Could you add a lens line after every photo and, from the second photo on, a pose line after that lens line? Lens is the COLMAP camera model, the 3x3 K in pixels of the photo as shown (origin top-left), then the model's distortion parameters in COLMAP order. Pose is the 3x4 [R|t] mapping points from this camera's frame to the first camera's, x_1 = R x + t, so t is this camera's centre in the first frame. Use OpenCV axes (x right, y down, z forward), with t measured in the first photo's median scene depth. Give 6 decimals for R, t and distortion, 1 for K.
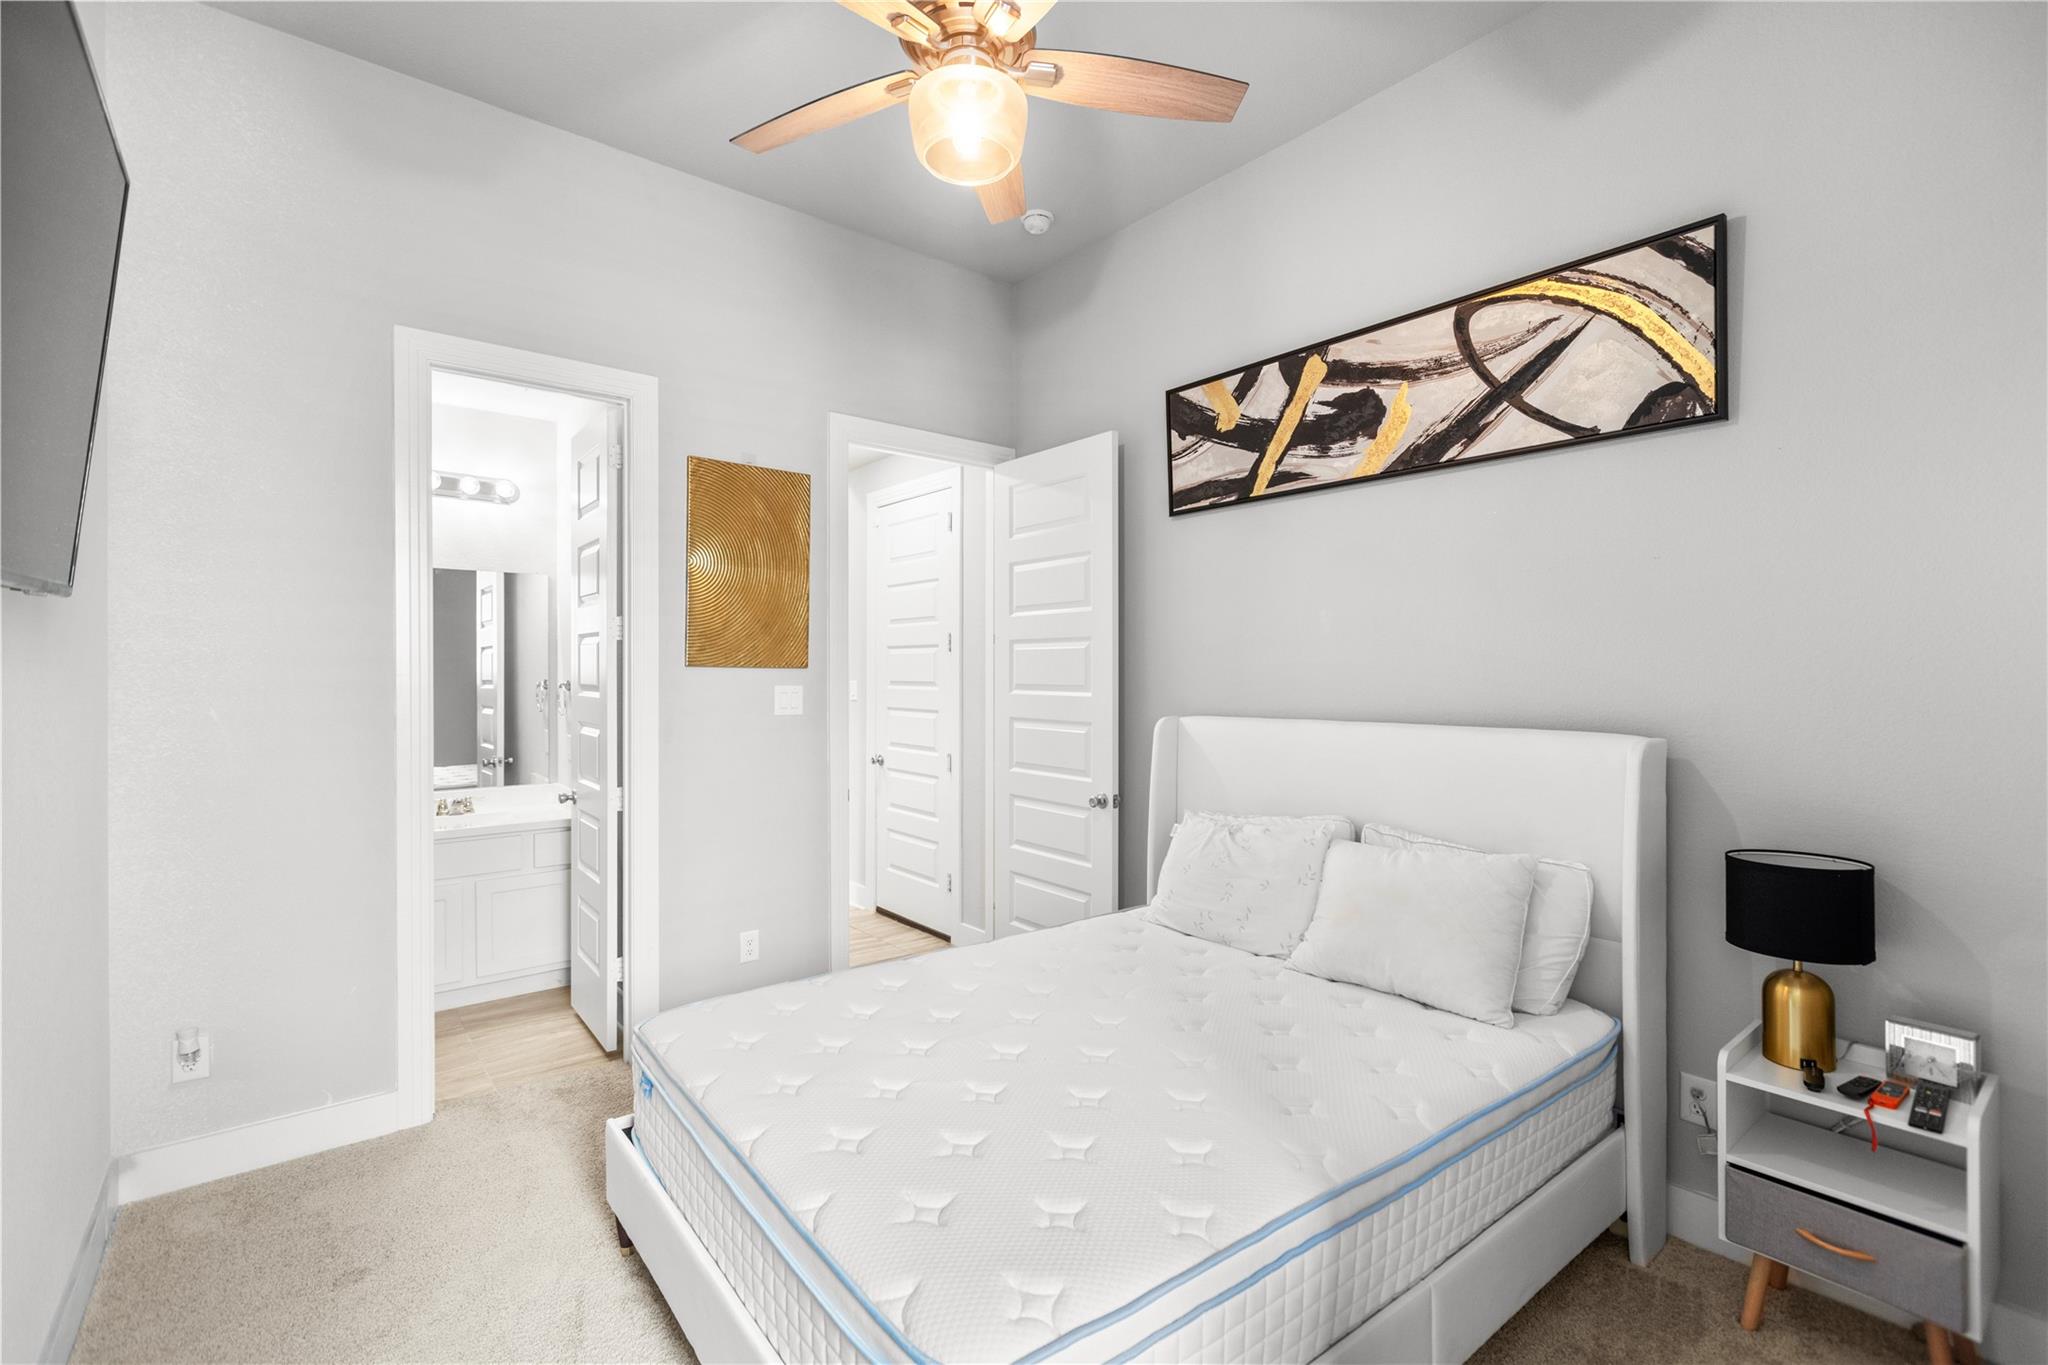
lens RADIAL K [[910.2, 0, 1013.1], [0, 910.2, 672.9], [0, 0, 1]] dist [-0.001436, -0.000260]
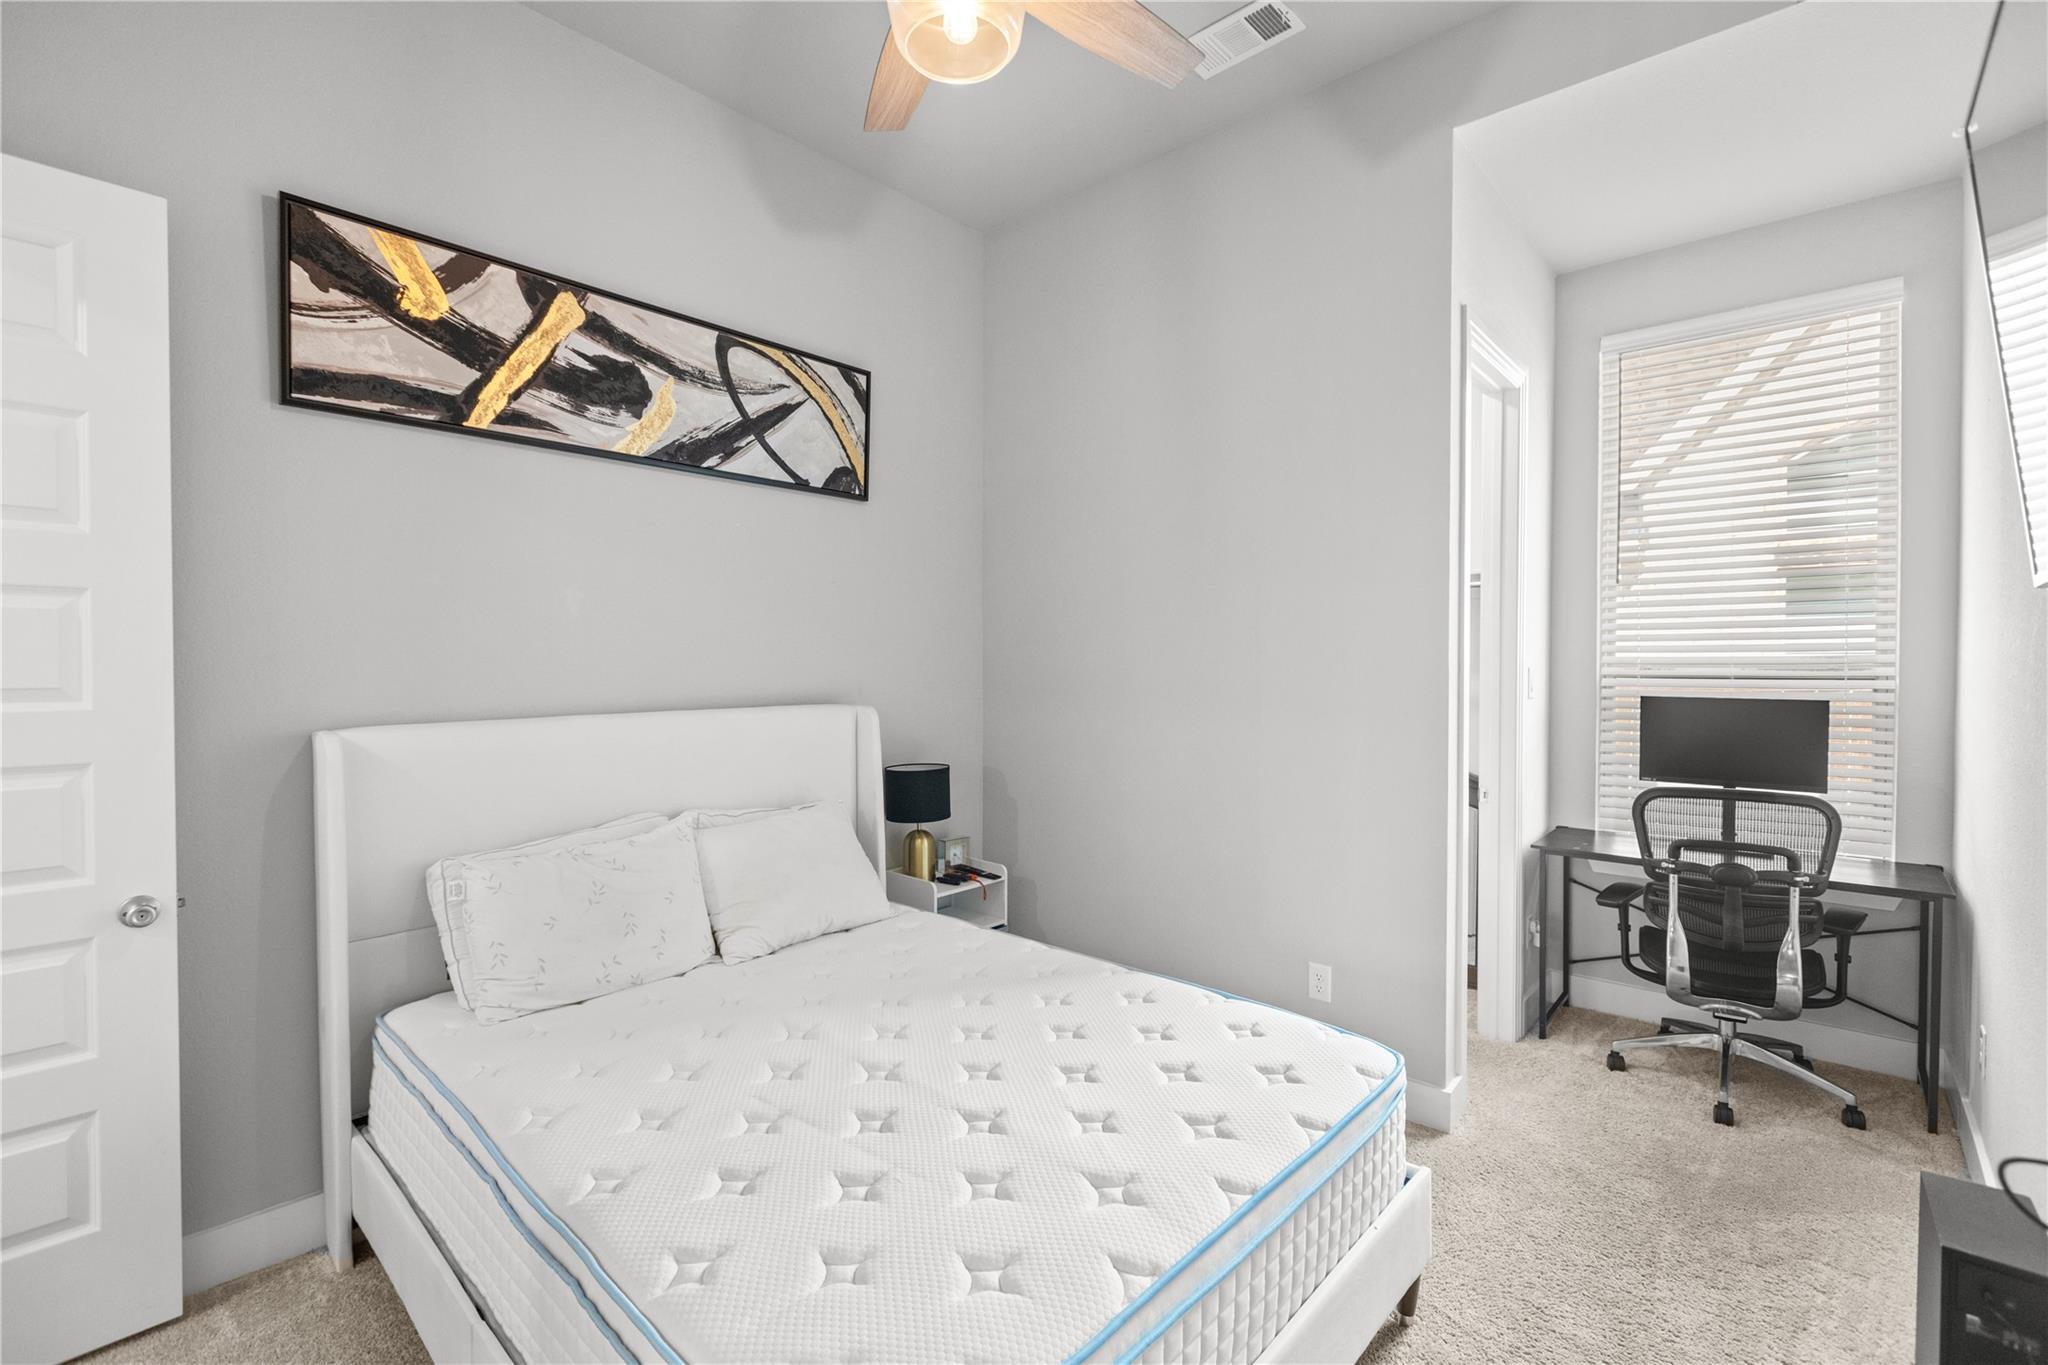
lens RADIAL K [[910.2, 0, 1012.6], [0, 910.2, 678.4], [0, 0, 1]] dist [-0.001436, -0.000260]
pose [[-0.170596, -0.011018, 0.985280, -0.634373], [0.007933, 0.999890, 0.012555, 0.008878], [-0.985309, 0.009958, -0.170489, 0.788360]]
